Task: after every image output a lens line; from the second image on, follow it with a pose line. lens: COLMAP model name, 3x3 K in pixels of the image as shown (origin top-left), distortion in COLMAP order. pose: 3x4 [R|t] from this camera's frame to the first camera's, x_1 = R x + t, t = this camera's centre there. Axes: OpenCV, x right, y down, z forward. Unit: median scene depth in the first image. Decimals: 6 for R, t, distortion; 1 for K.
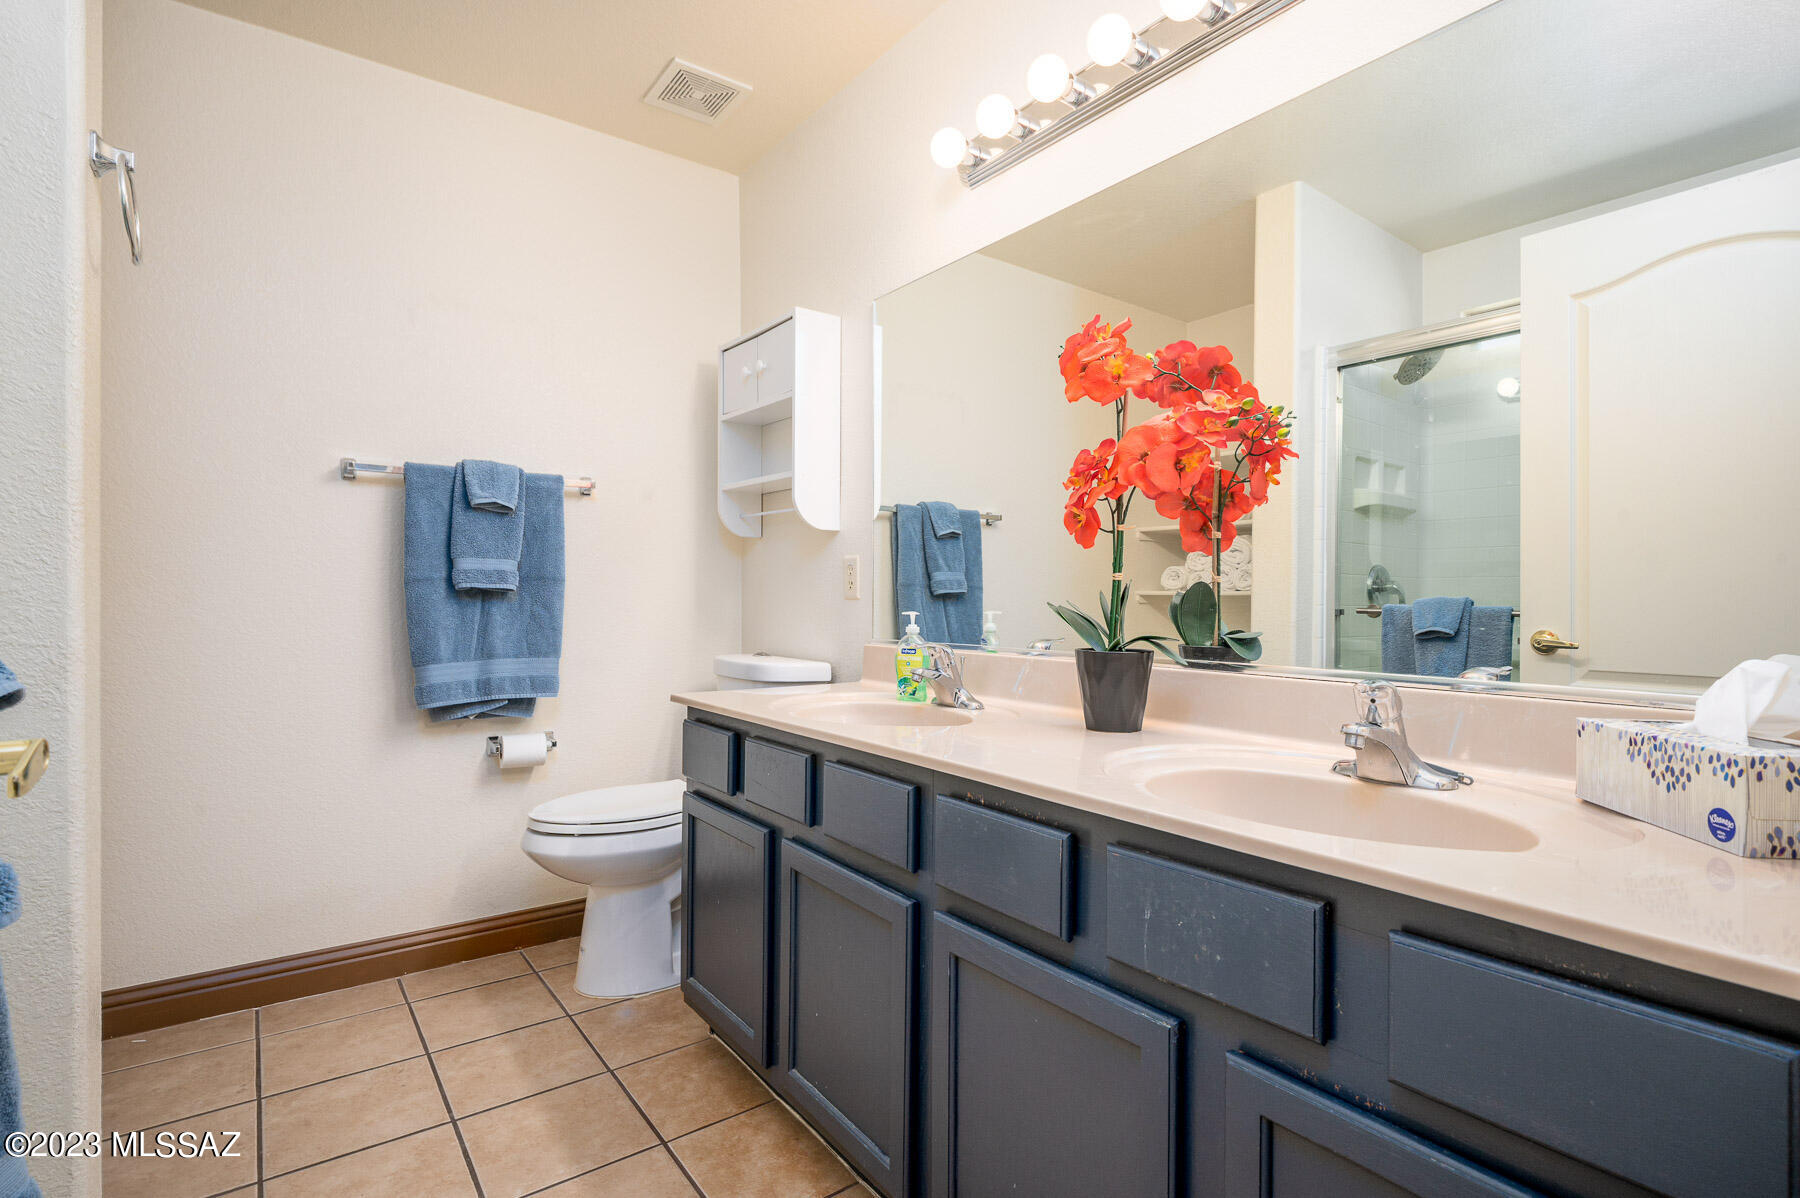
lens RADIAL K [[865.1, 0, 900.2], [0, 865.1, 597.9], [0, 0, 1]] dist [0.000328, -0.002216]
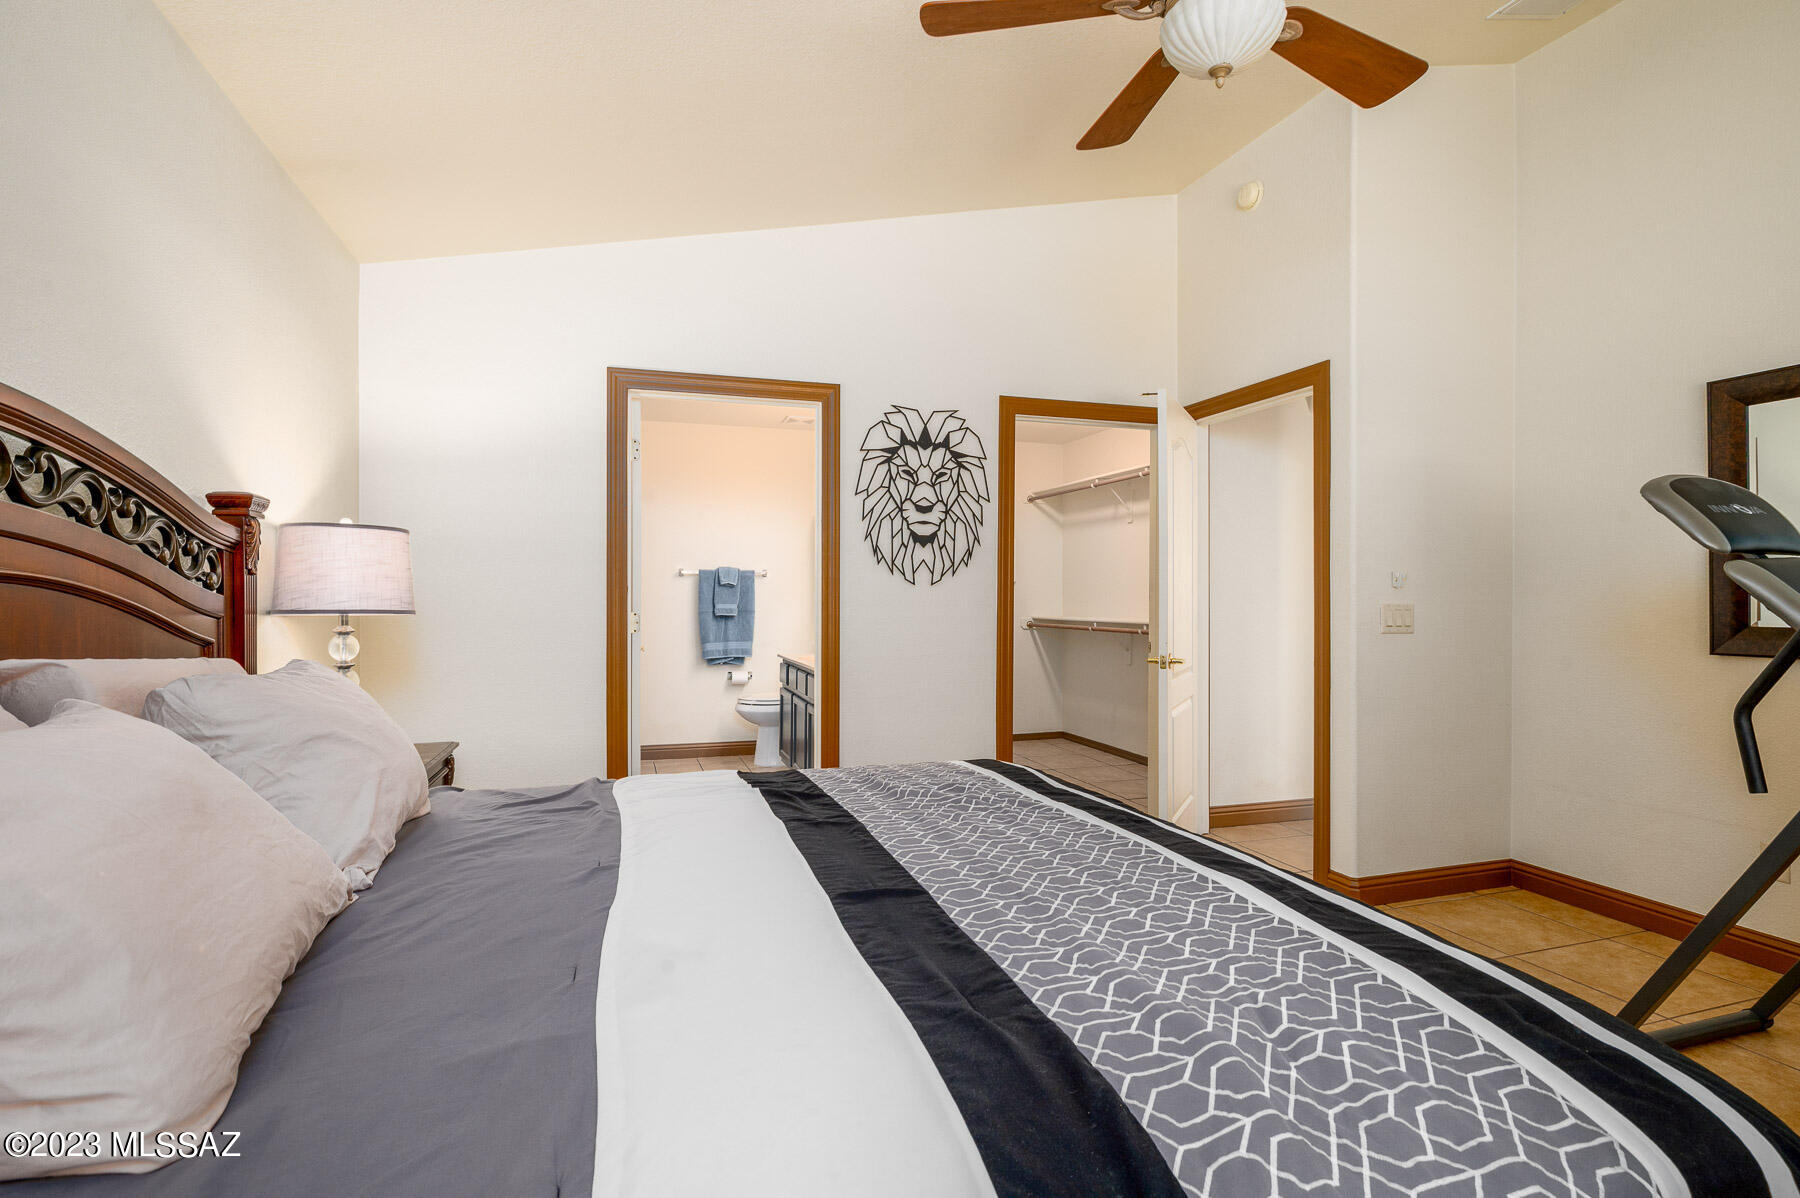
lens RADIAL K [[865.1, 0, 895.5], [0, 865.1, 599.7], [0, 0, 1]] dist [0.000328, -0.002216]
pose [[0.946591, 0.000634, -0.322437, 0.549441], [0.002255, 0.999961, 0.008588, -0.050653], [0.322430, -0.008856, 0.946552, -0.850507]]
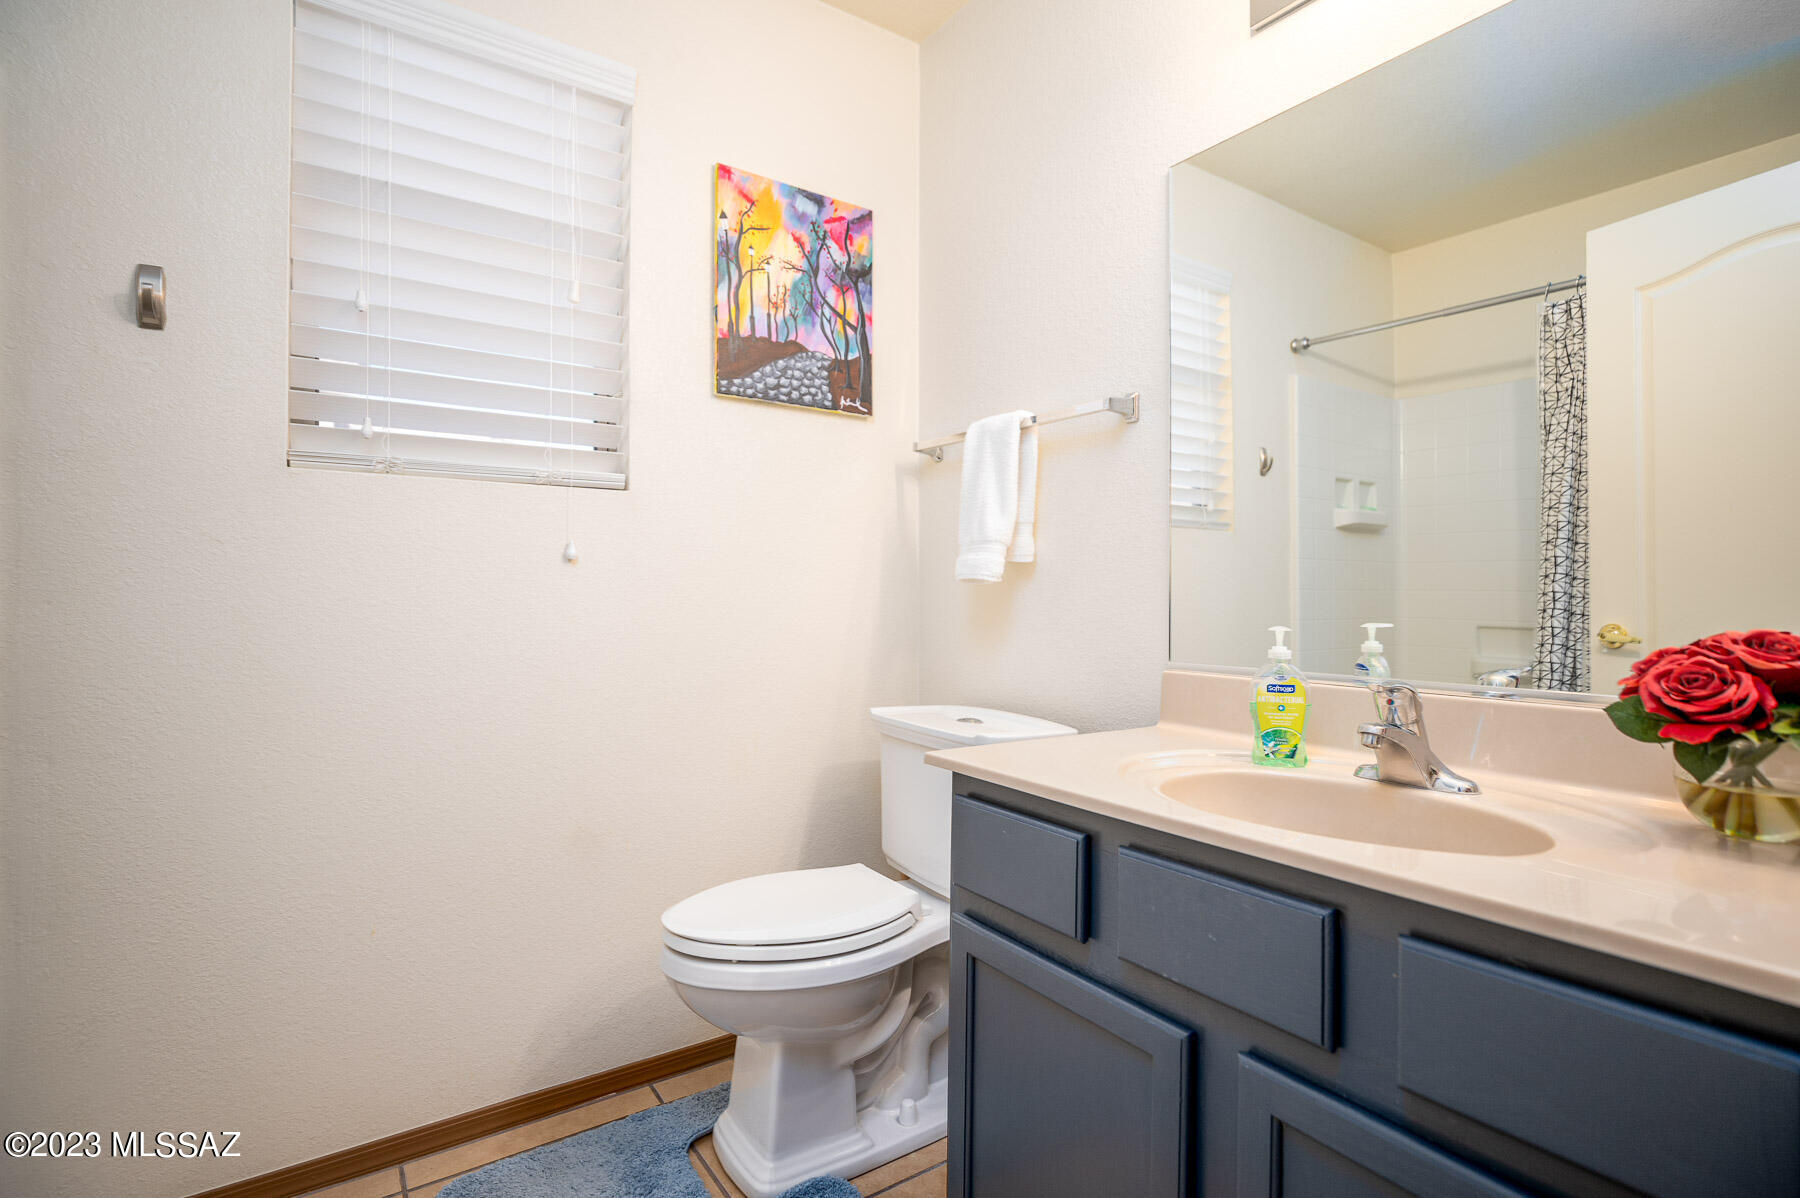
lens RADIAL K [[865.1, 0, 908.8], [0, 865.1, 587.4], [0, 0, 1]] dist [0.000328, -0.002216]
pose [[0.999813, 0.012907, 0.014383, -0.159535], [-0.012841, 0.999907, -0.004659, -0.003811], [-0.014442, 0.004474, 0.999886, 0.205908]]
